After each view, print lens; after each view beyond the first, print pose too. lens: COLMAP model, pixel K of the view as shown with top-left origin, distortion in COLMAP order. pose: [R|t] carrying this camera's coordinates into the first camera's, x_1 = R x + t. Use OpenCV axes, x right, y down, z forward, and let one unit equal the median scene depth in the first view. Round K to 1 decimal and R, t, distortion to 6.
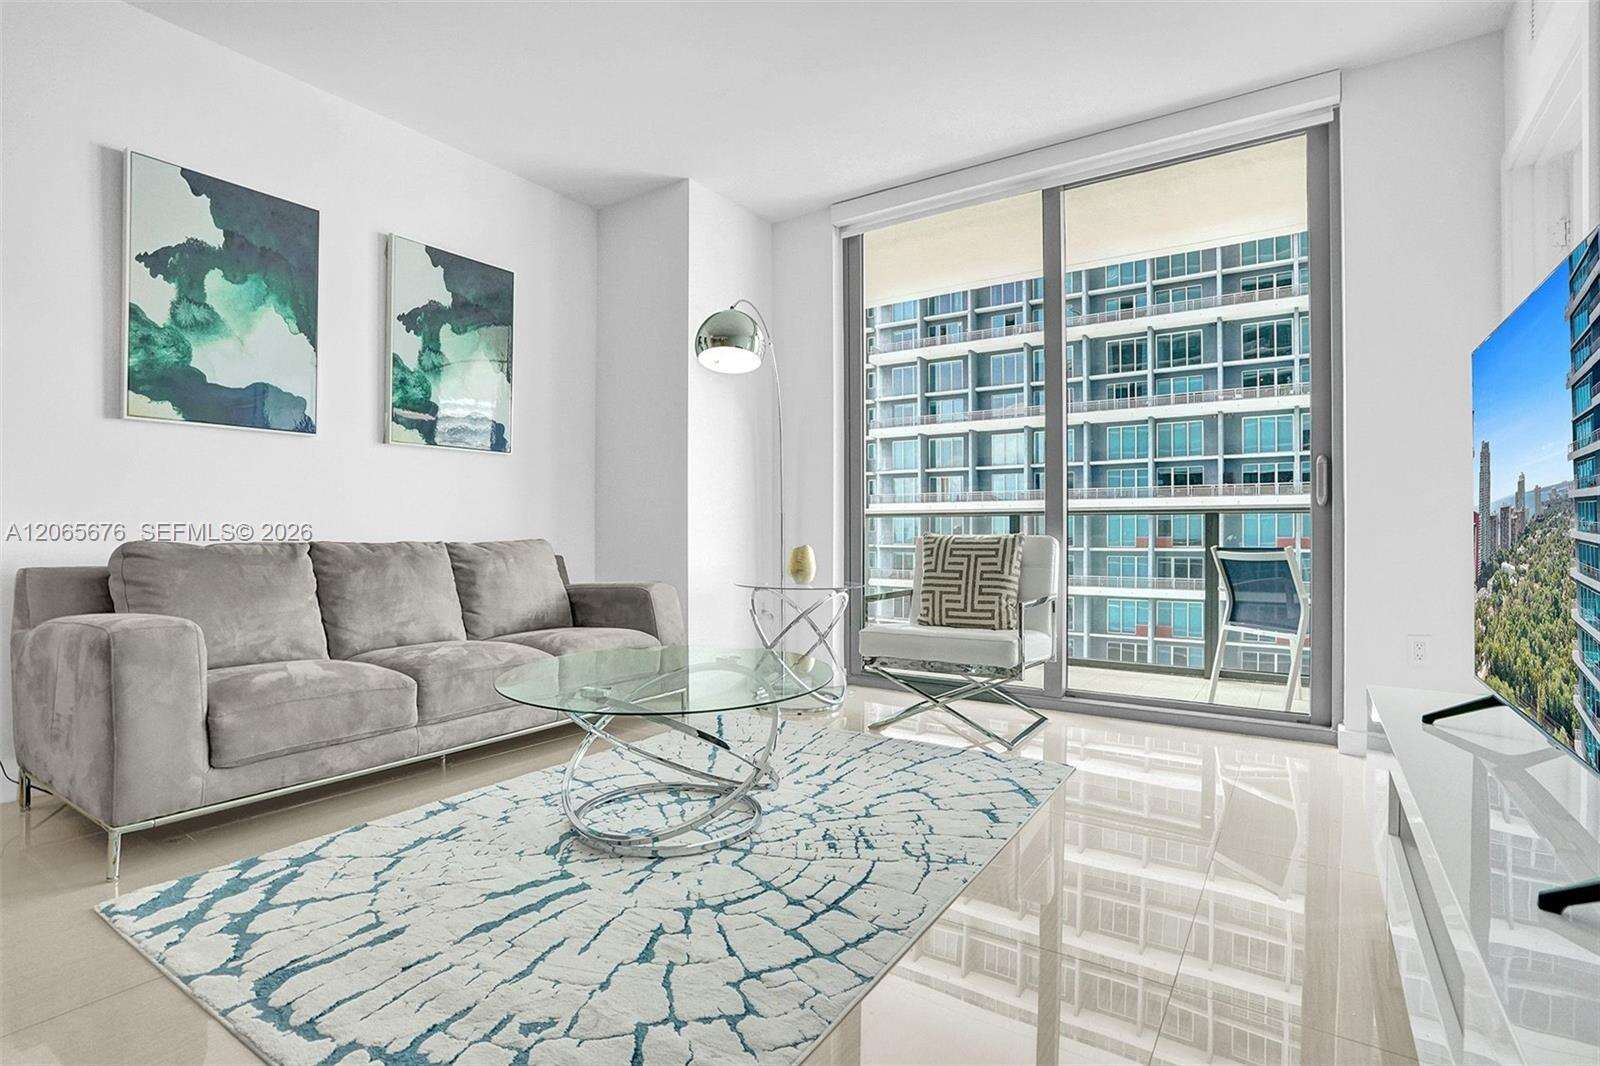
lens RADIAL K [[768.0, 0, 798.3], [0, 768.0, 527.4], [0, 0, 1]] dist [-0.057715, 0.027684]
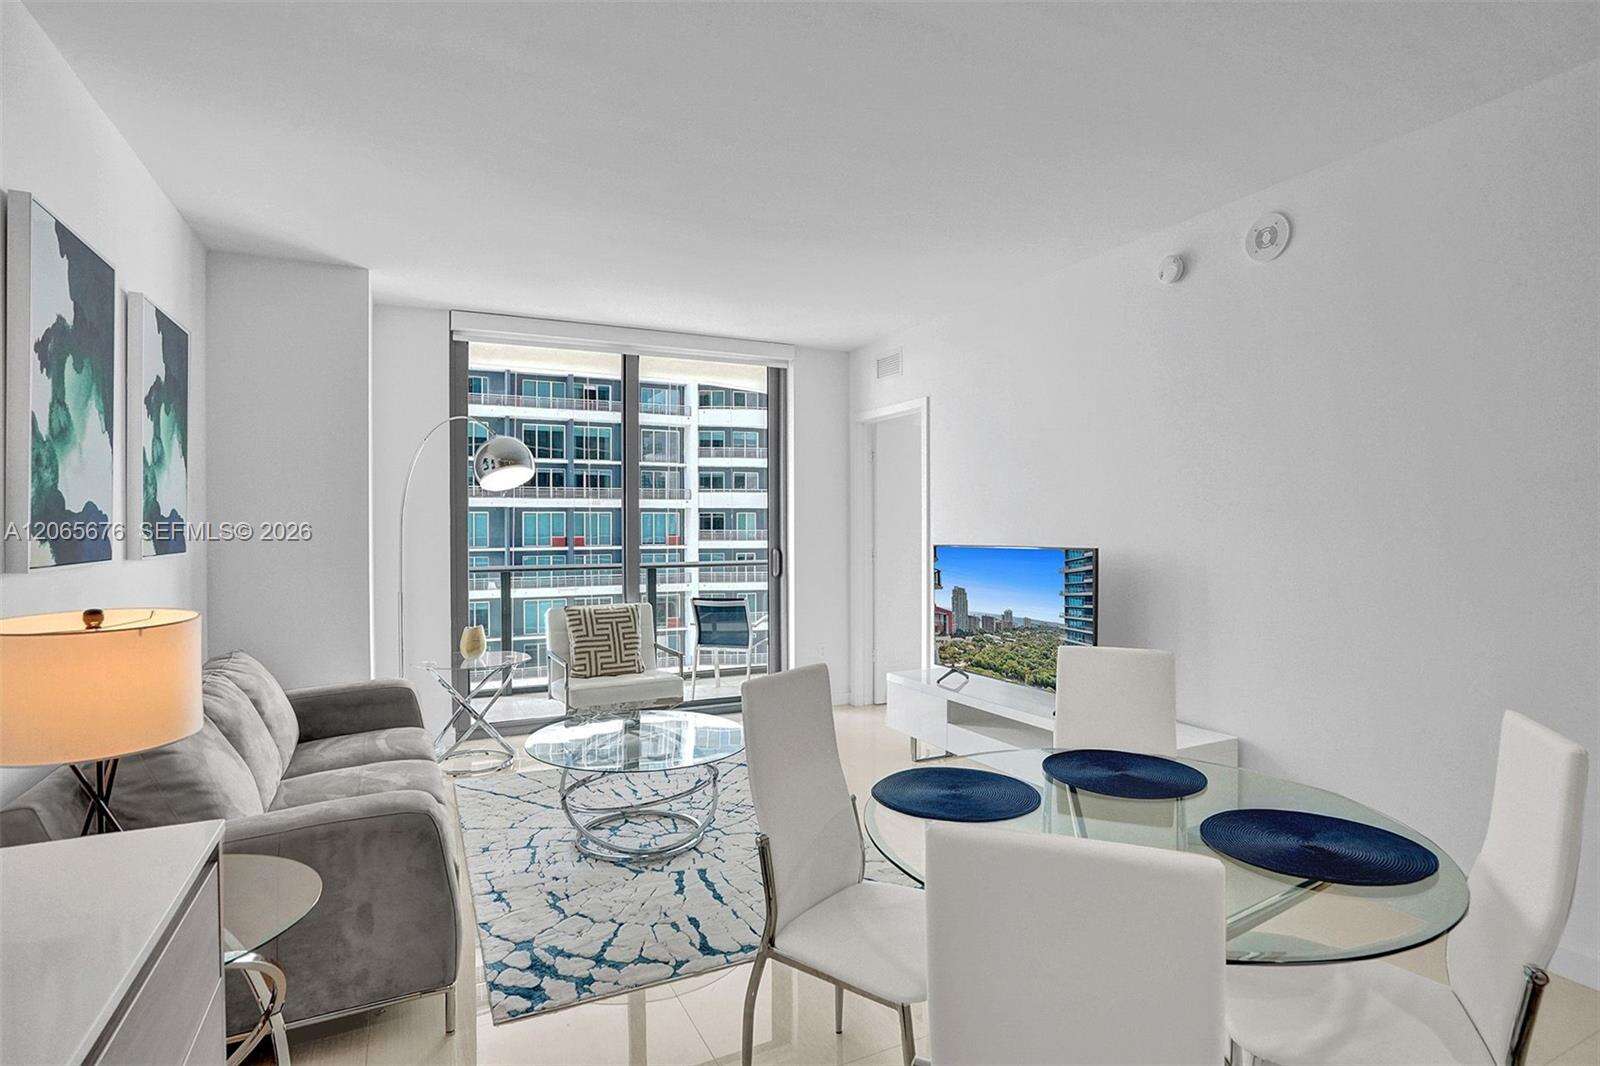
lens RADIAL K [[820.5, 0, 797.7], [0, 820.5, 534.8], [0, 0, 1]] dist [-0.043928, 0.021651]
pose [[0.505403, -0.013141, 0.862783, -0.892864], [-0.007661, 0.999776, 0.019715, -0.152374], [-0.862849, -0.016574, 0.505190, -0.033593]]
